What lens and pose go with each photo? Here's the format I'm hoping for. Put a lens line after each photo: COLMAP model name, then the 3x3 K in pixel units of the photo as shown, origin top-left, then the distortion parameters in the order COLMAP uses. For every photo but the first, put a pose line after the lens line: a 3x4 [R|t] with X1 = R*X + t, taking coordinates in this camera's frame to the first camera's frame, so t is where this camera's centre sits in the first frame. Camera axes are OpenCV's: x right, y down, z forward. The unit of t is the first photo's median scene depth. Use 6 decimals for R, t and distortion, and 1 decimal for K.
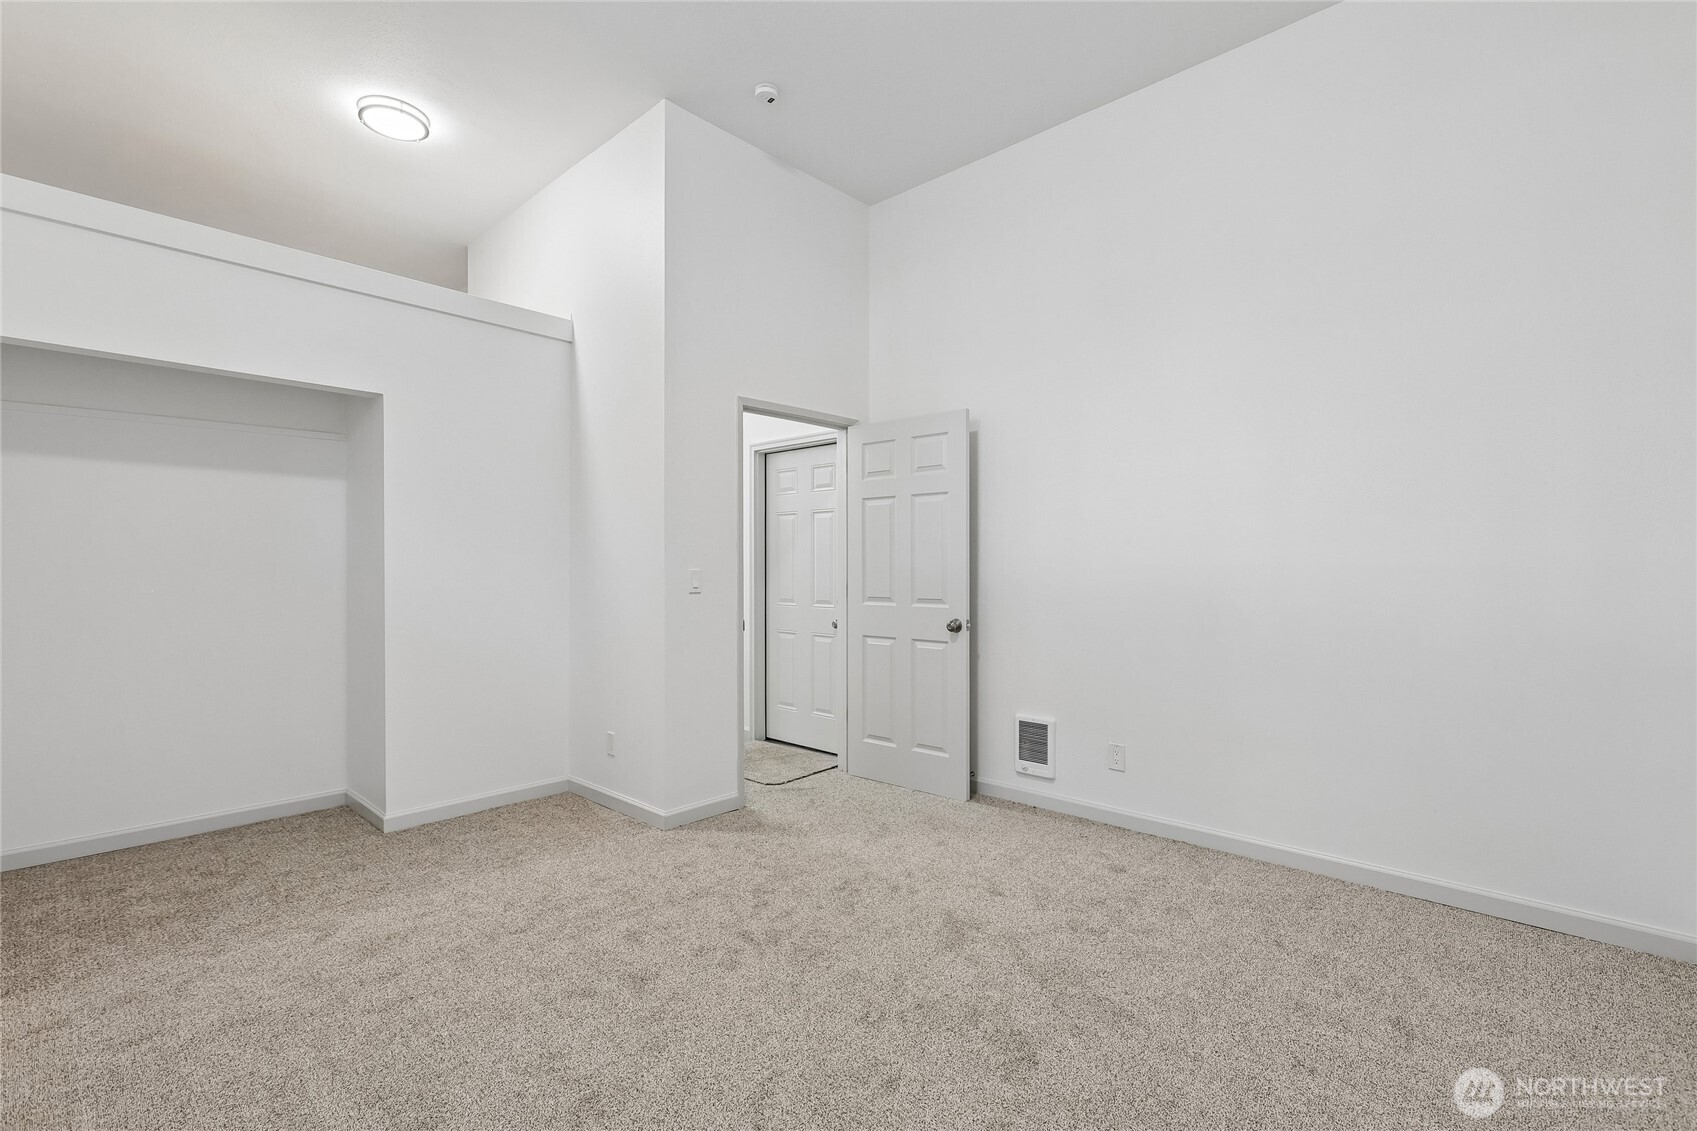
lens RADIAL K [[748.6, 0, 858.0], [0, 748.6, 567.5], [0, 0, 1]] dist [-0.000540, -0.000280]
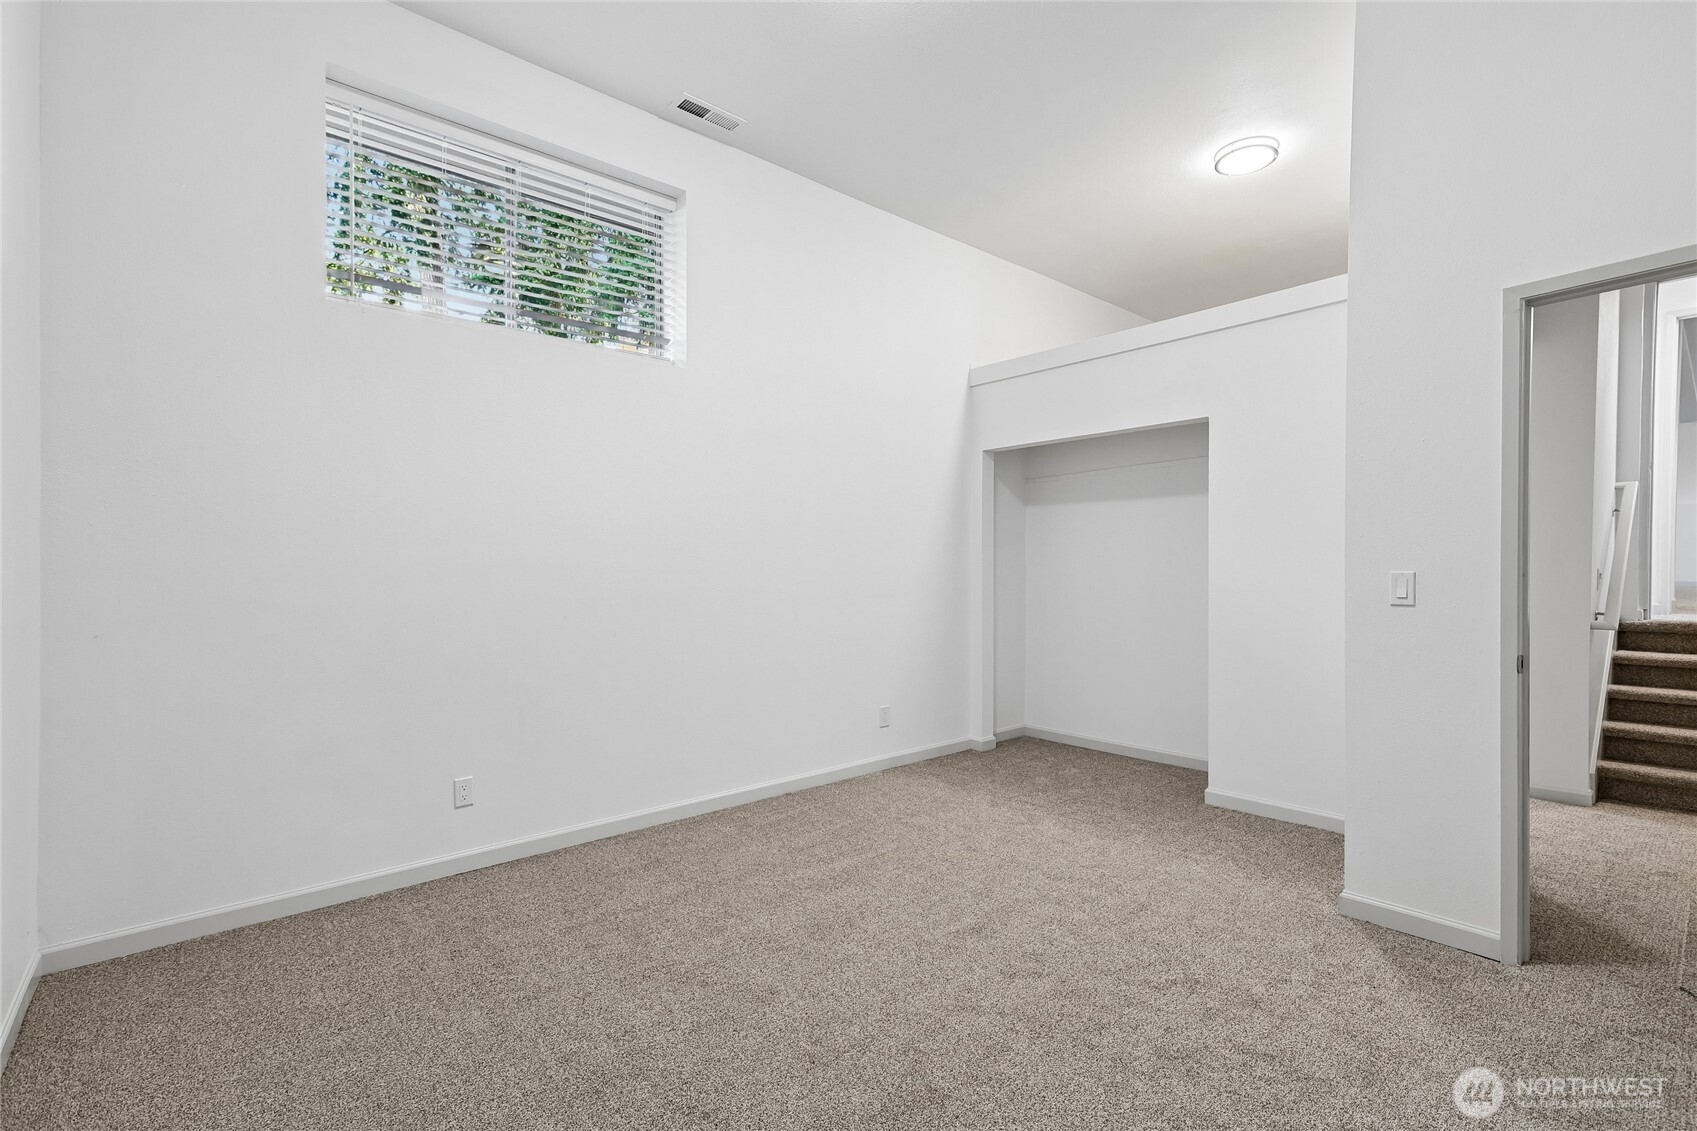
lens RADIAL K [[748.6, 0, 858.0], [0, 748.6, 567.5], [0, 0, 1]] dist [-0.000540, -0.000280]
pose [[-0.072659, 0.002017, -0.997355, 0.535976], [0.000898, 0.999998, 0.001956, -0.003368], [0.997356, -0.000754, -0.072661, 0.565389]]
